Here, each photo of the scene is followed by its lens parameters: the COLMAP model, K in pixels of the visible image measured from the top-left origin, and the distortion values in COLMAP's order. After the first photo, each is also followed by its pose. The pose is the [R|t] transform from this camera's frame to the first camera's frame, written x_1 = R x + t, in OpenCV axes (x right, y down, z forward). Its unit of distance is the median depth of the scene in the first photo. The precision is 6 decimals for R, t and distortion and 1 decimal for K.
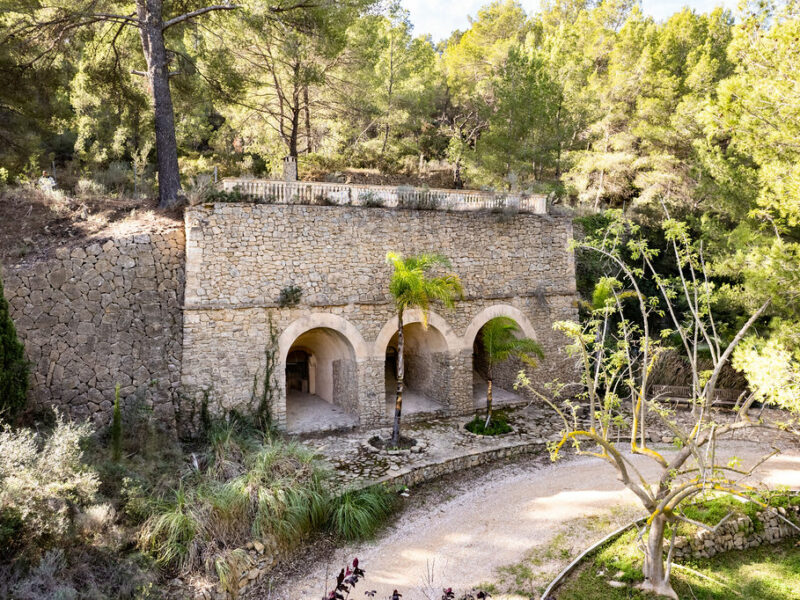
lens RADIAL K [[579.3, 0, 400.0], [0, 579.3, 300.0], [0, 0, 1]] dist [-0.099190, 0.098586]
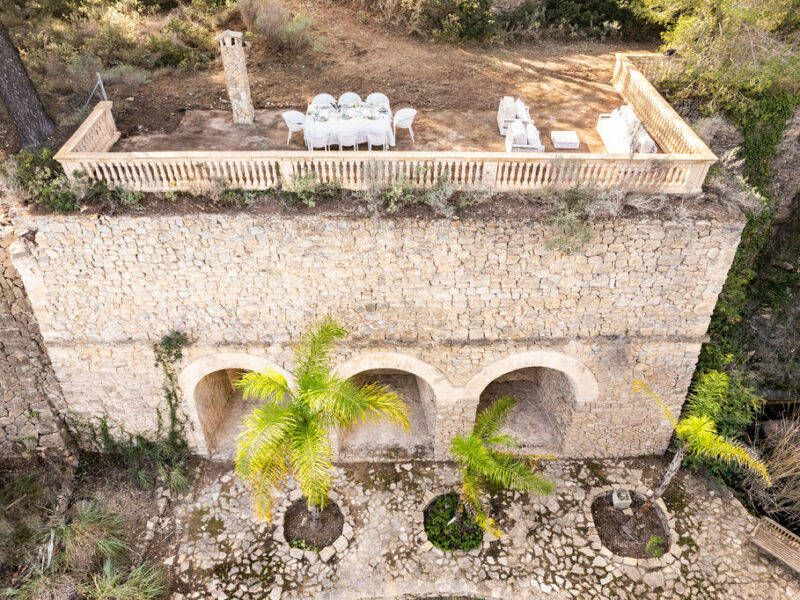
lens RADIAL K [[579.3, 0, 400.0], [0, 579.3, 300.0], [0, 0, 1]] dist [-0.099190, 0.098586]
pose [[0.913494, 0.274092, -0.300669, 0.239234], [-0.038750, 0.794268, 0.606331, -0.457510], [0.405002, -0.542229, 0.736180, 0.610824]]
